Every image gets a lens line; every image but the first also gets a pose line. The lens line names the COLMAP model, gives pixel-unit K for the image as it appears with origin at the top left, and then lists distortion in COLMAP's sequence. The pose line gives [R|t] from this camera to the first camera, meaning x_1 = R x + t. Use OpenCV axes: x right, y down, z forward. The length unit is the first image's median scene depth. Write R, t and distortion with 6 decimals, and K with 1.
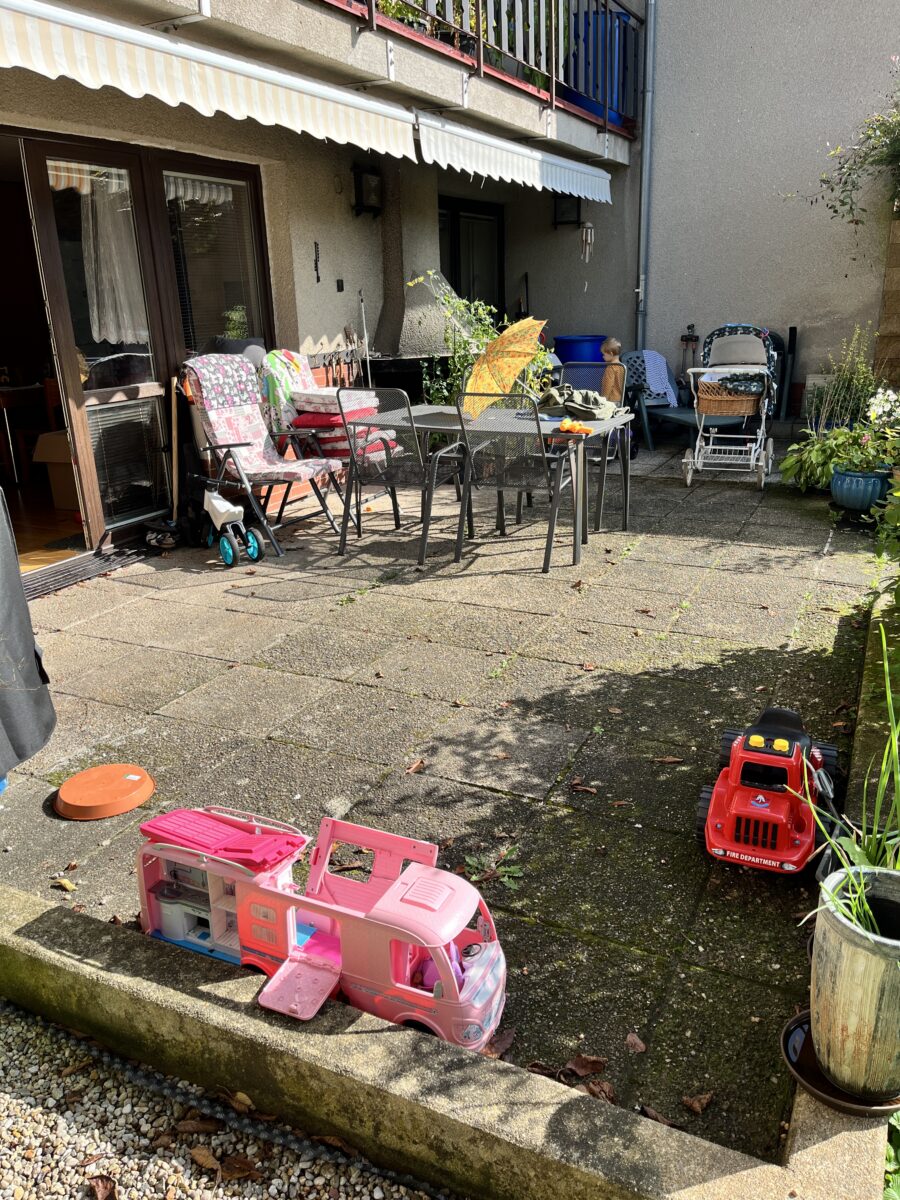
lens RADIAL K [[910.9, 0, 452.3], [0, 910.9, 605.7], [0, 0, 1]] dist [0.018304, 0.004023]
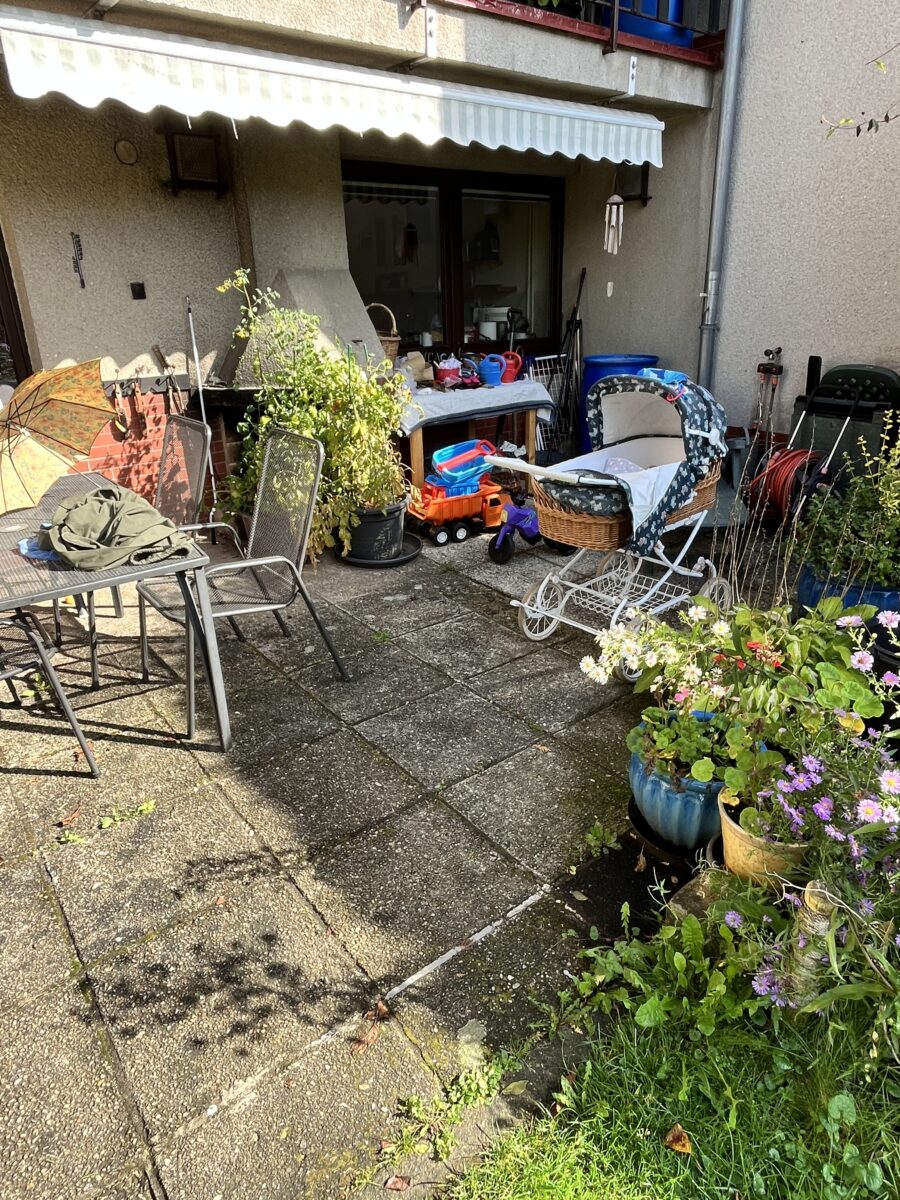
lens RADIAL K [[743.7, 0, 454.0], [0, 743.7, 593.2], [0, 0, 1]] dist [-0.003750, -0.000450]
pose [[0.898722, 0.172519, -0.403157, 0.536021], [-0.144547, 0.984526, 0.099074, -0.269693], [0.414011, -0.030765, 0.909752, 0.718441]]
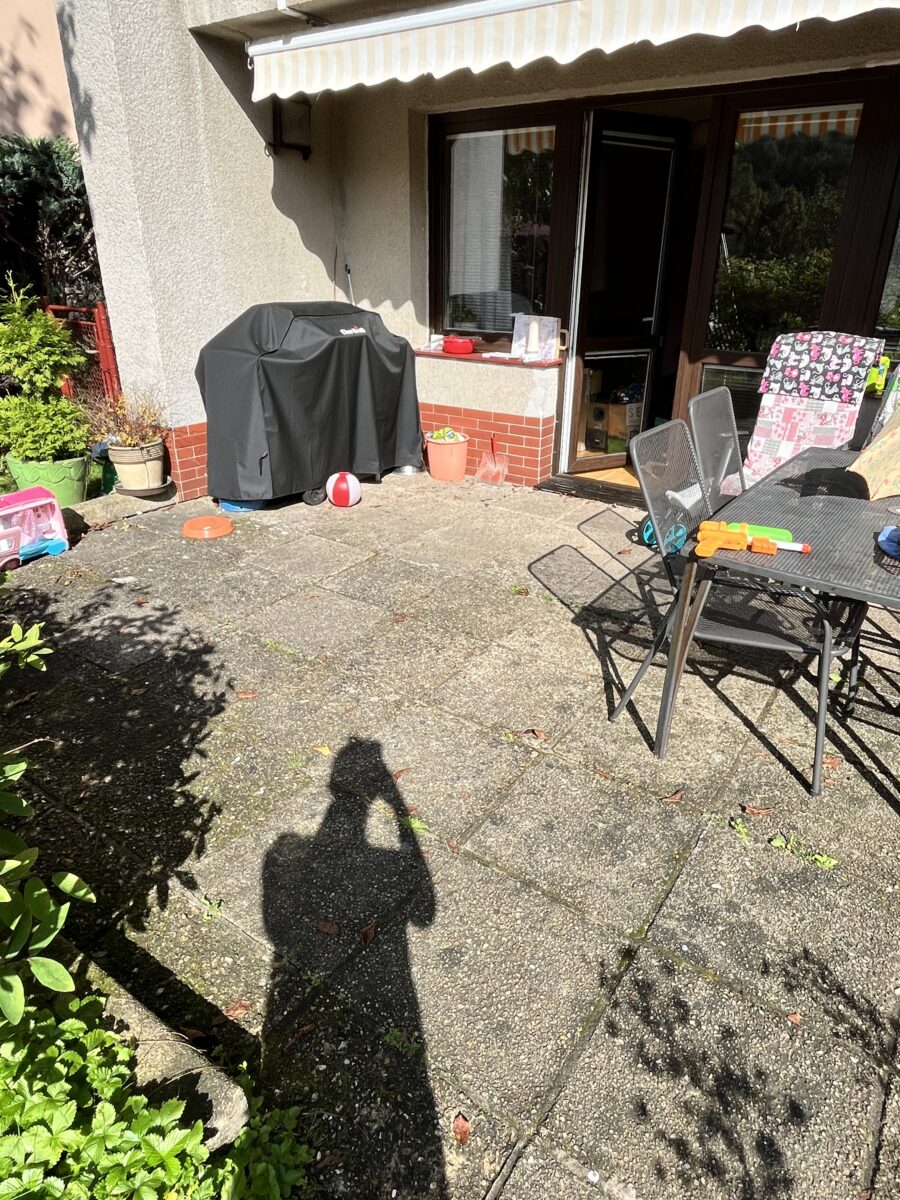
lens RADIAL K [[743.7, 0, 454.6], [0, 743.7, 595.5], [0, 0, 1]] dist [-0.003750, -0.000450]
pose [[-0.152025, 0.433084, -0.888441, 0.516806], [-0.326761, 0.826321, 0.458717, -0.294928], [0.932800, 0.360045, 0.015893, 0.814991]]
